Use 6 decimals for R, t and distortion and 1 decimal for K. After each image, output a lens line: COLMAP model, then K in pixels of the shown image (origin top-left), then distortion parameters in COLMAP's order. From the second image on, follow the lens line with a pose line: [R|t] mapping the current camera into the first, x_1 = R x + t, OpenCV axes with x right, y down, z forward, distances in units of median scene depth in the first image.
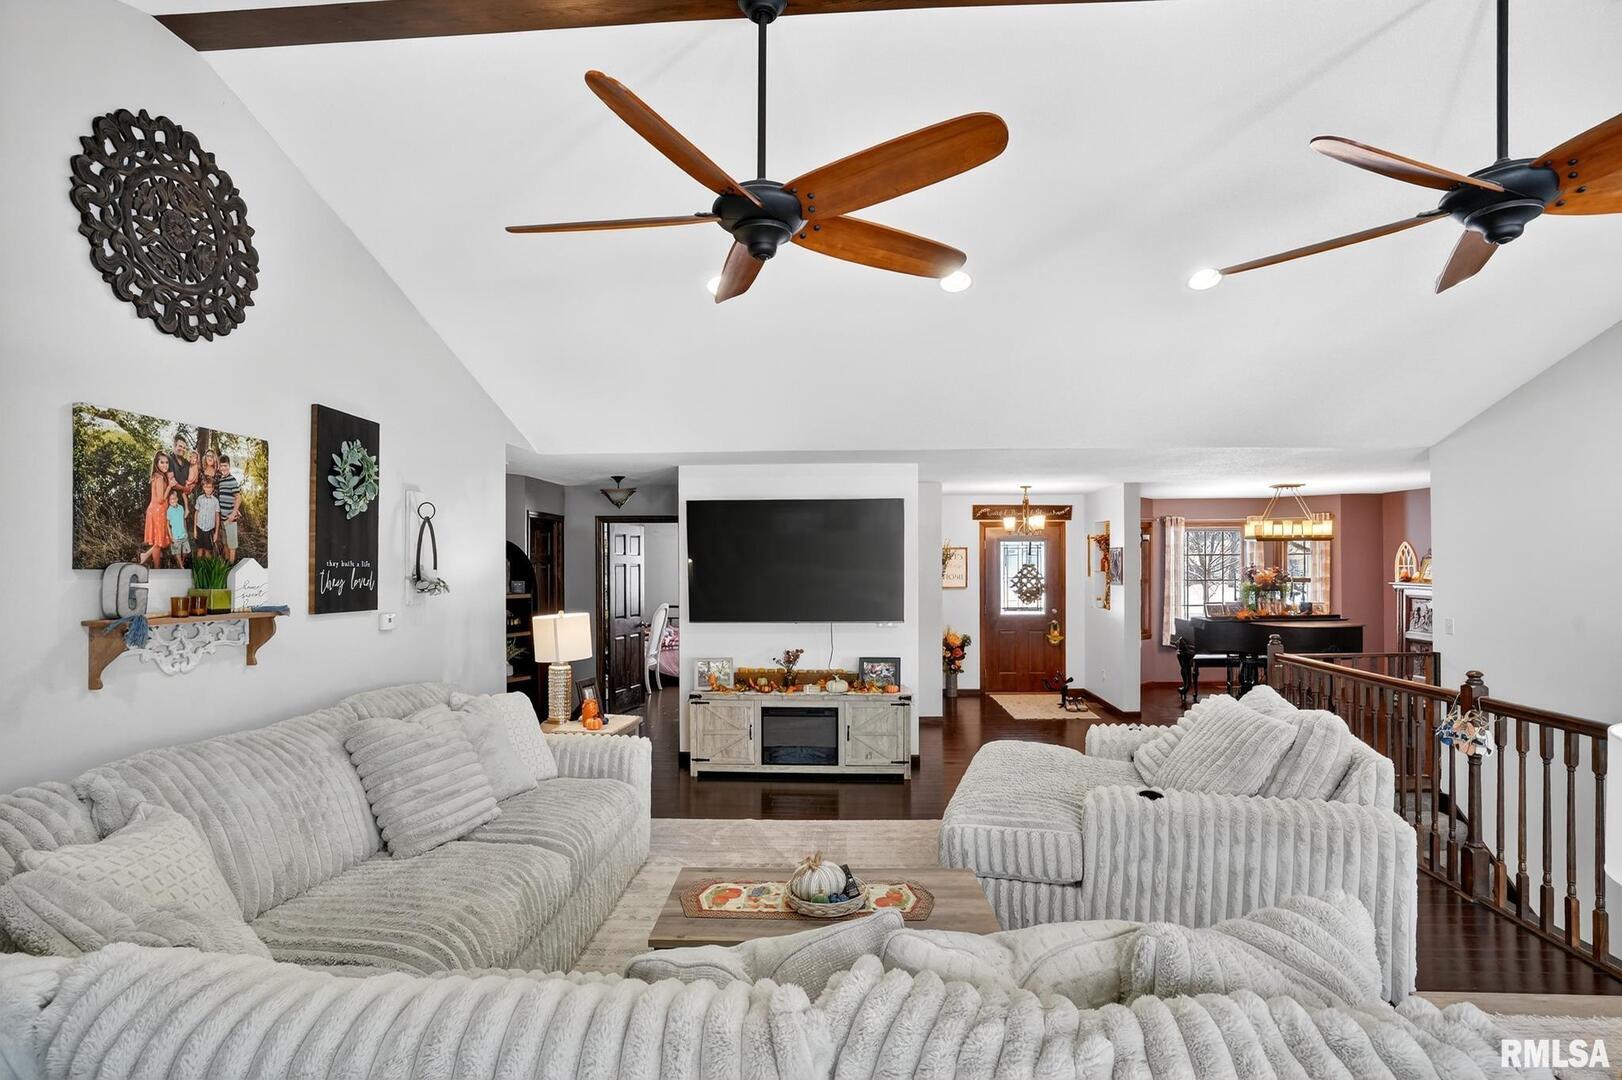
lens RADIAL K [[792.6, 0, 810.9], [0, 792.6, 553.0], [0, 0, 1]] dist [0.000800, 0.000266]
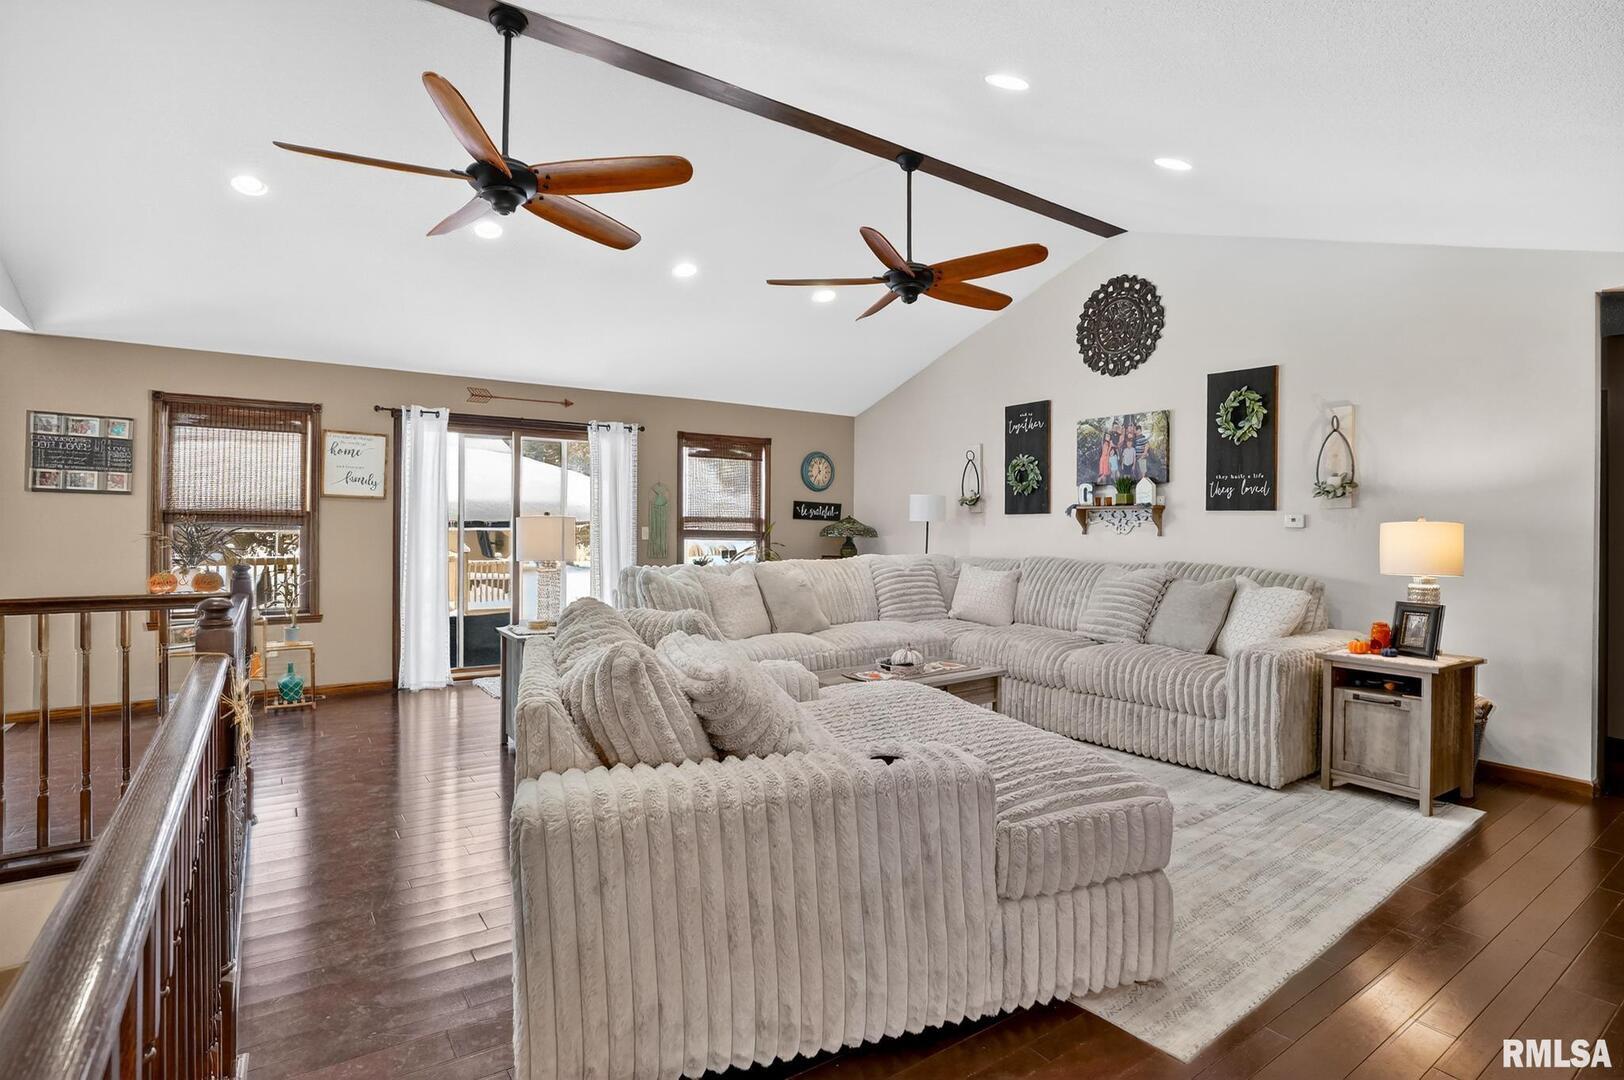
lens RADIAL K [[814.4, 0, 808.1], [0, 814.4, 530.1], [0, 0, 1]] dist [-0.042362, 0.004490]
pose [[-0.771586, -0.000724, -0.636124, 1.109582], [0.003676, 0.999978, -0.005596, 0.137205], [0.636114, -0.006656, -0.771566, 1.942509]]
